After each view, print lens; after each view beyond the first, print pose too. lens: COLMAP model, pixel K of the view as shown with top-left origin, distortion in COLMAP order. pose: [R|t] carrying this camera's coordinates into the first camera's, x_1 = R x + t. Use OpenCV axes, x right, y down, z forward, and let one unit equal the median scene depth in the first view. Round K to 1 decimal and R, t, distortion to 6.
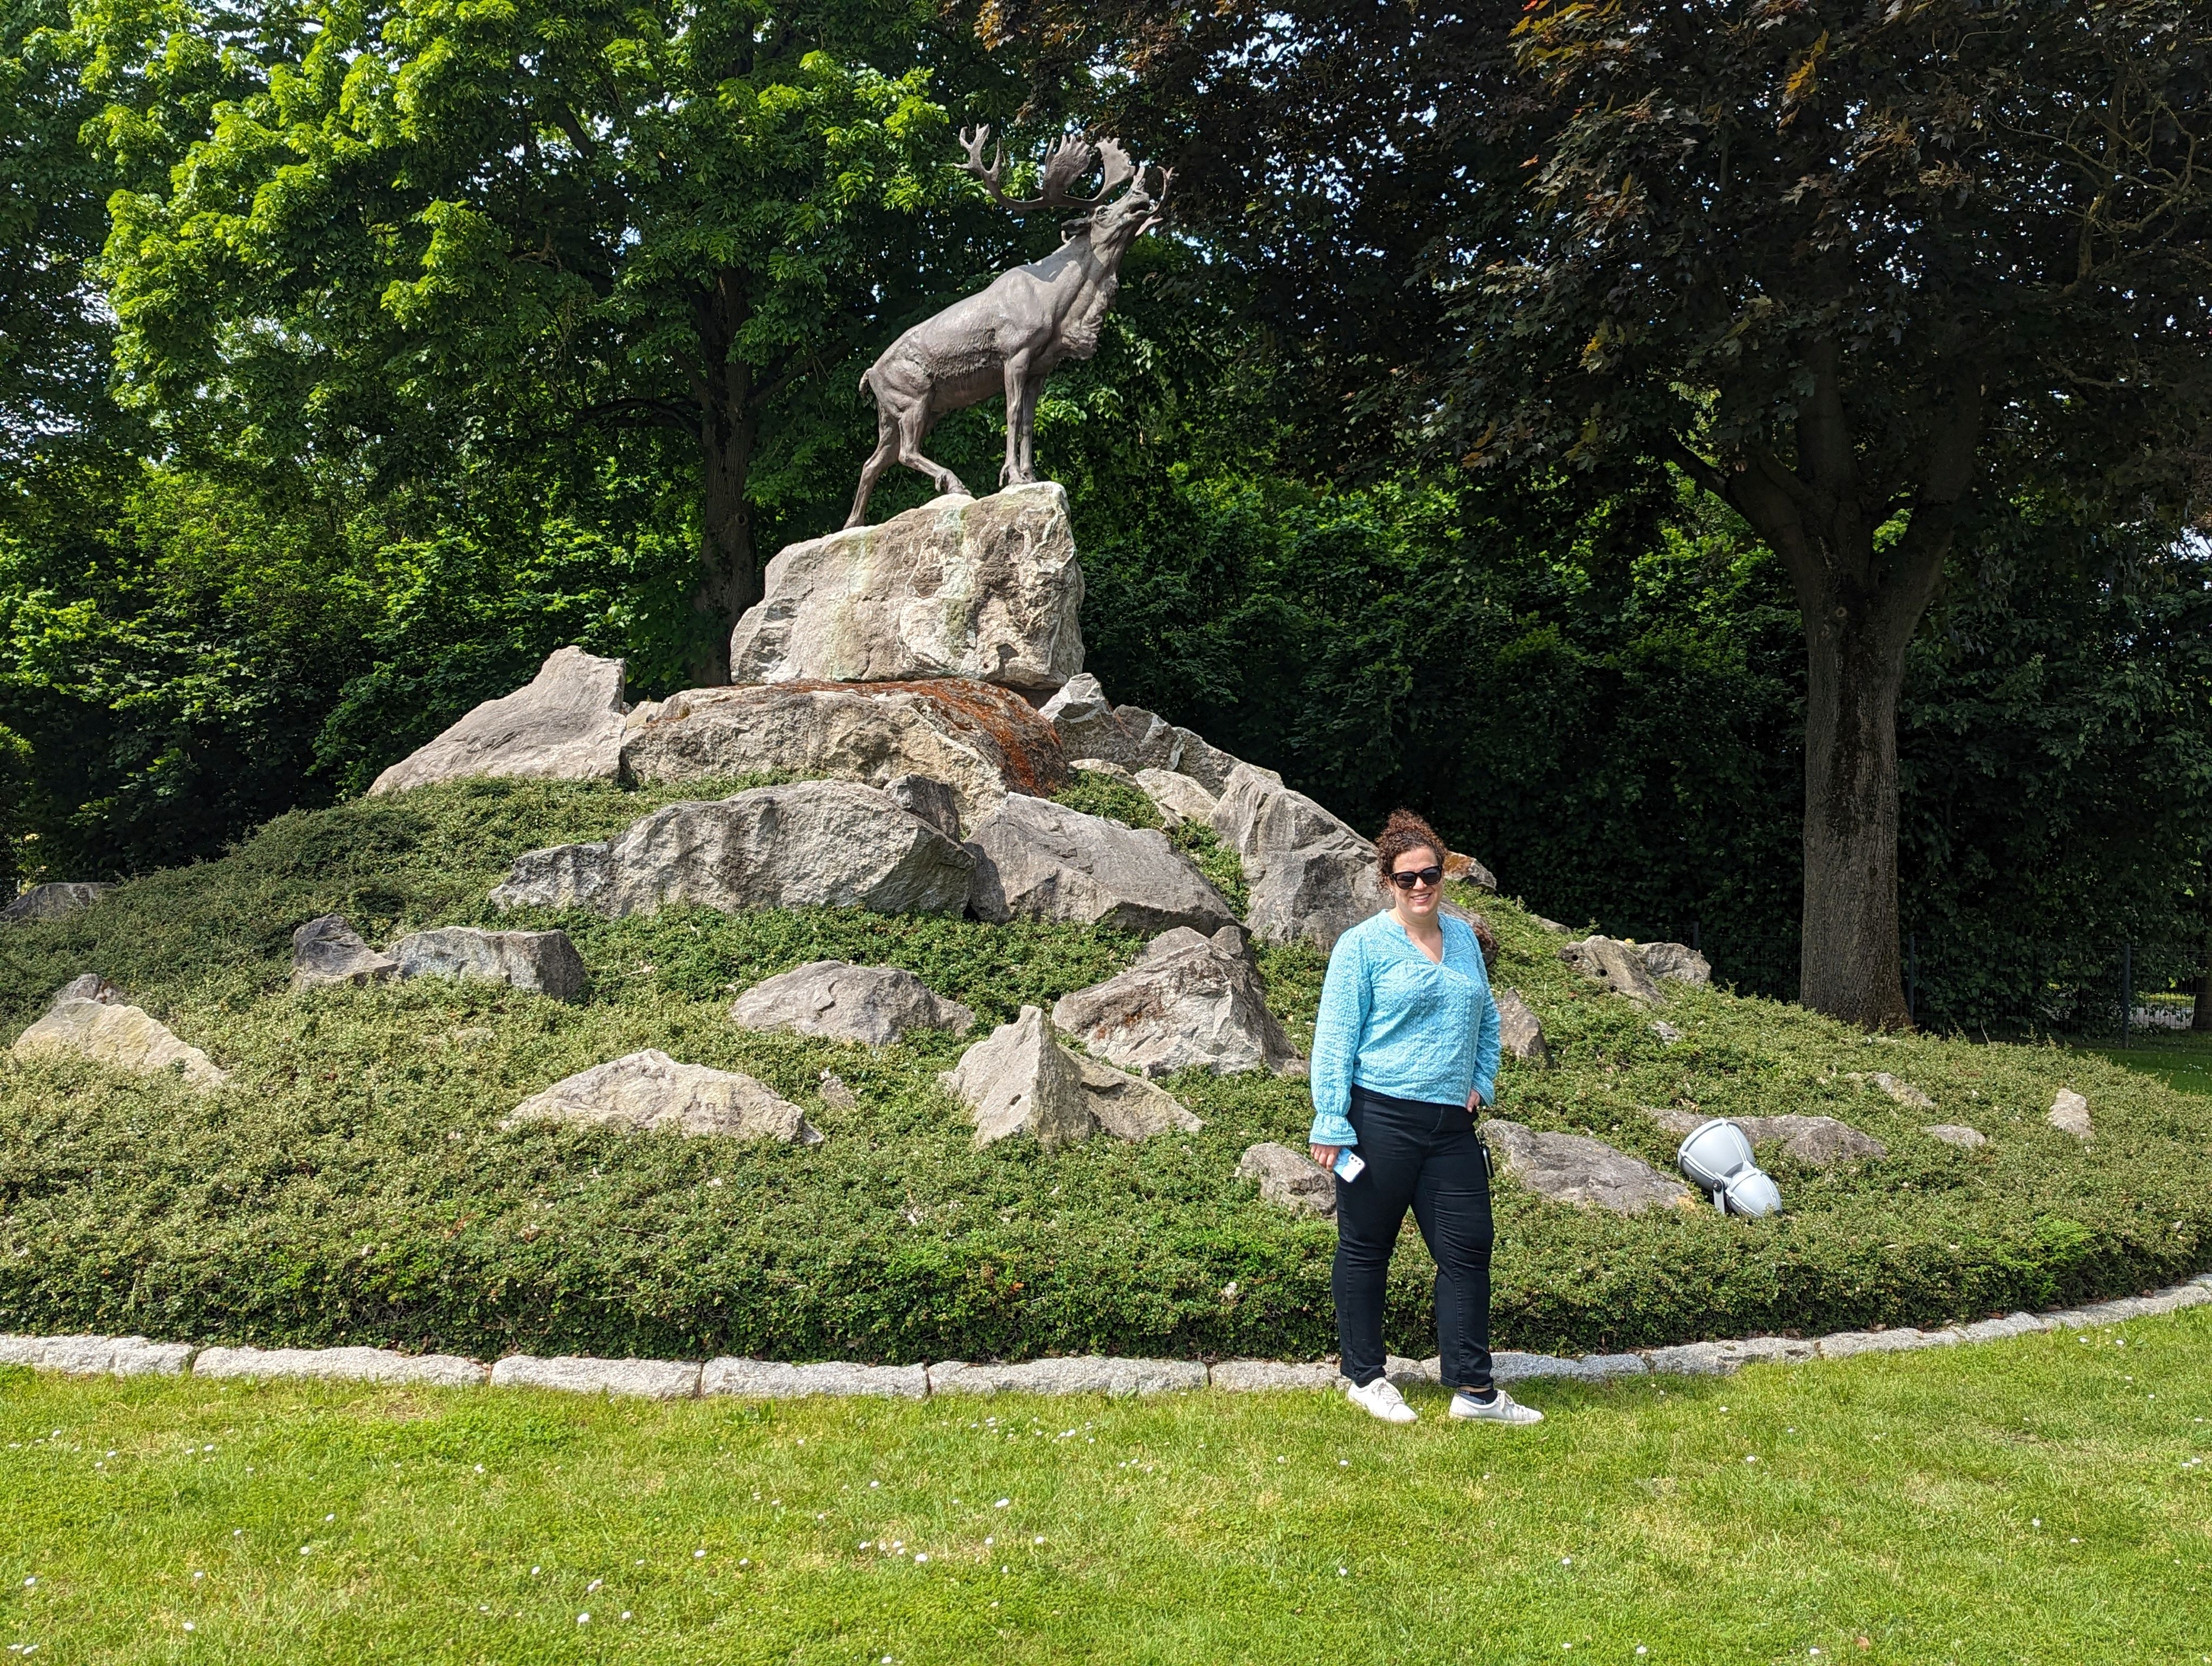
lens RADIAL K [[2142.2, 0, 1134.4], [0, 2142.2, 830.2], [0, 0, 1]] dist [0.155288, -0.454322]
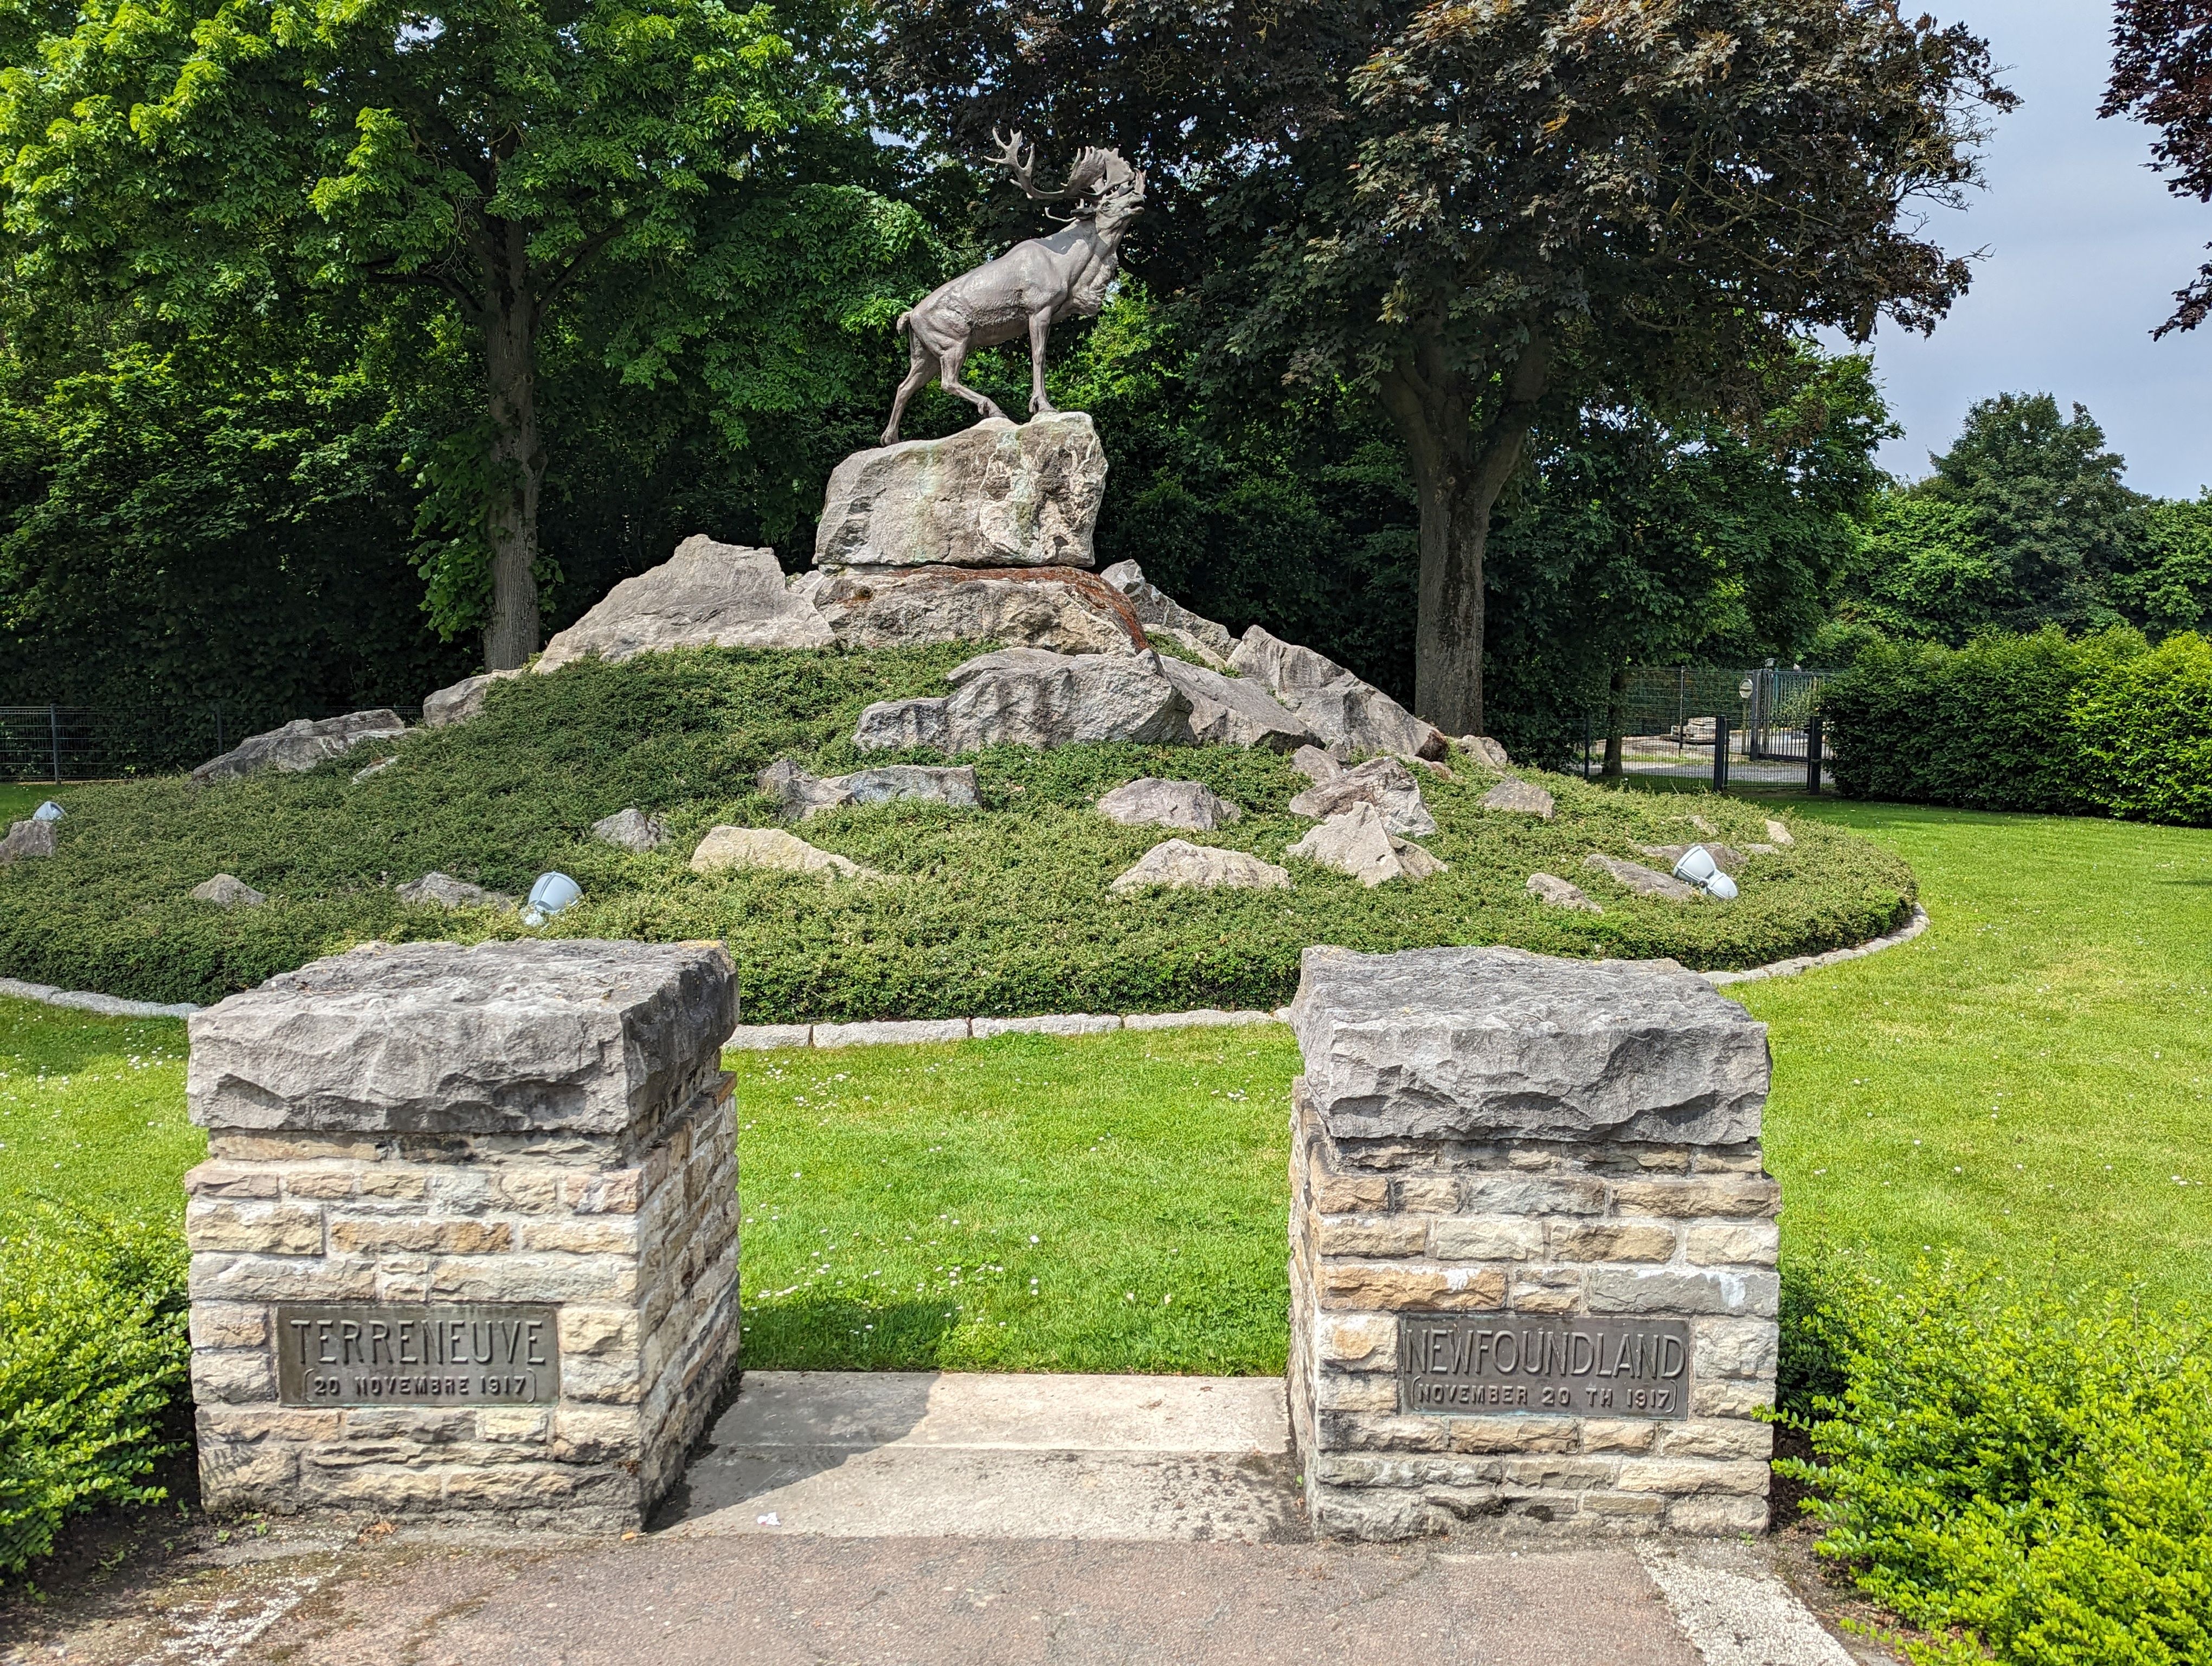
lens RADIAL K [[2142.2, 0, 1134.4], [0, 2142.2, 830.2], [0, 0, 1]] dist [0.155288, -0.454322]
pose [[0.939966, -0.052152, 0.337259, -0.472391], [0.016740, 0.994111, 0.107070, -0.045976], [-0.340857, -0.094997, 0.935303, -0.290706]]
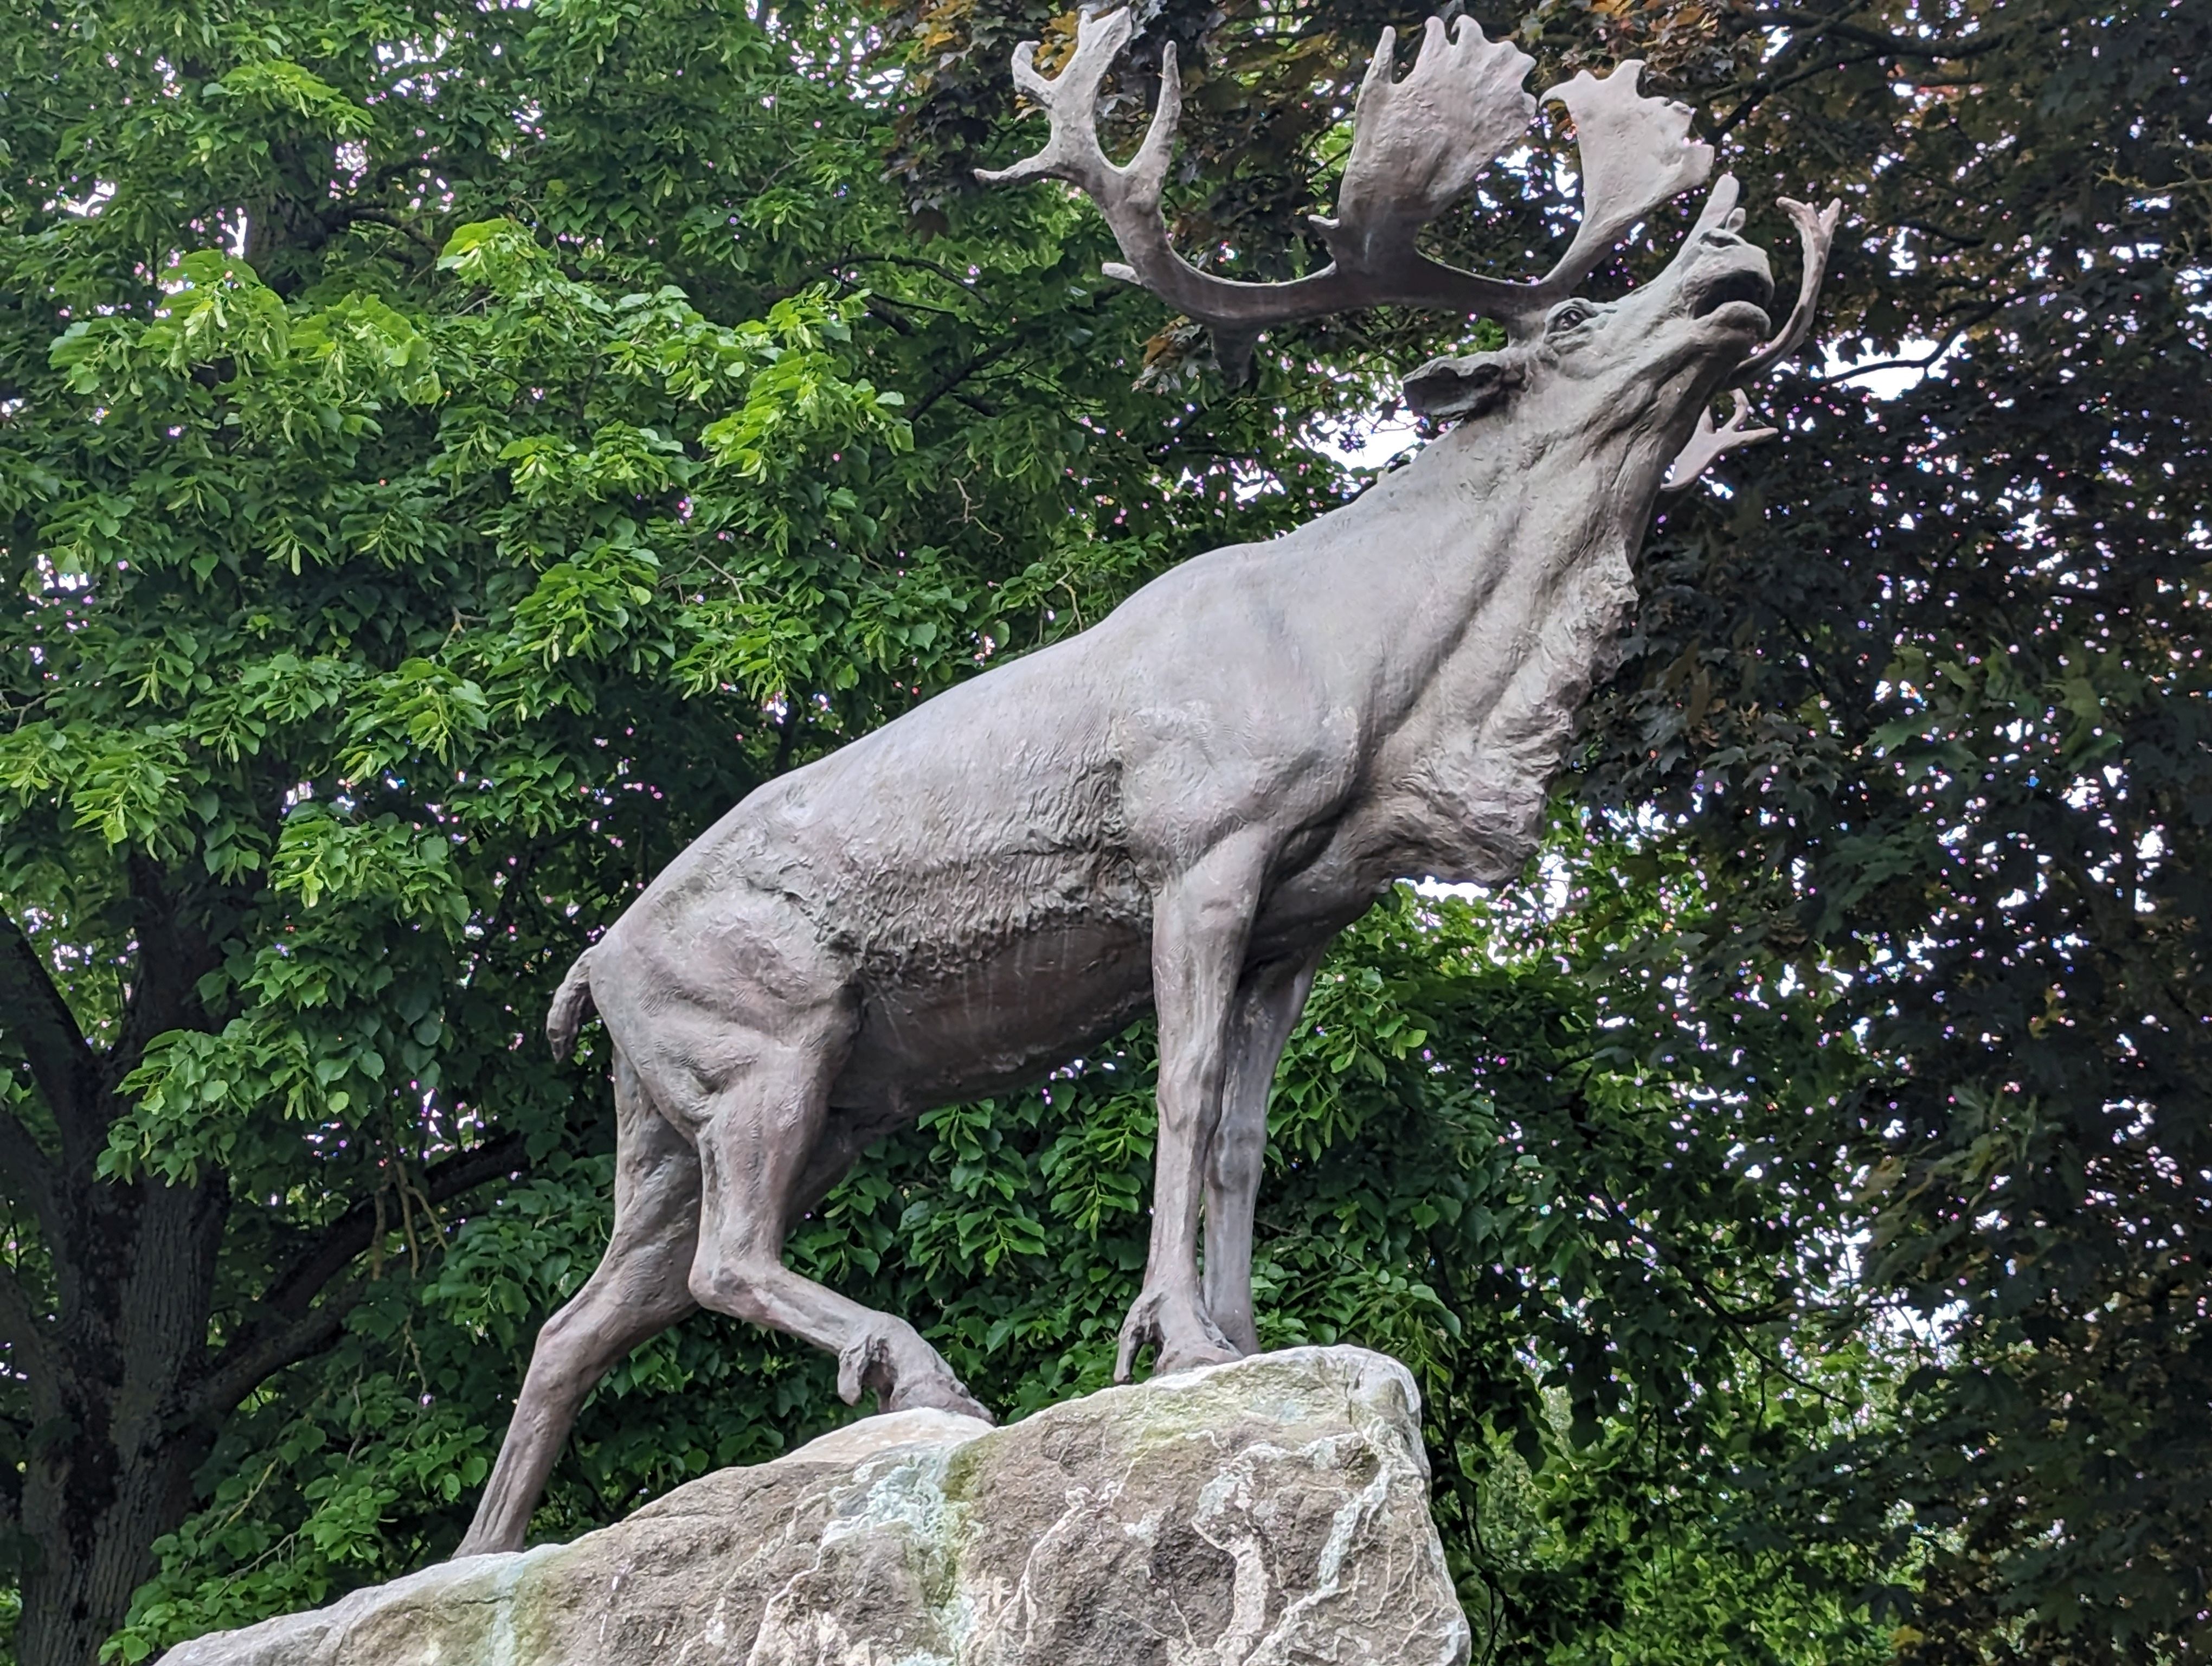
lens RADIAL K [[5301.9, 0, 1105.7], [0, 5301.9, 781.6], [0, 0, 1]] dist [0.284026, -0.008740]
pose [[0.999229, 0.027303, -0.028226, -0.050410], [-0.035746, 0.929986, -0.365853, -0.010457], [0.016260, 0.366580, 0.930244, 0.452264]]
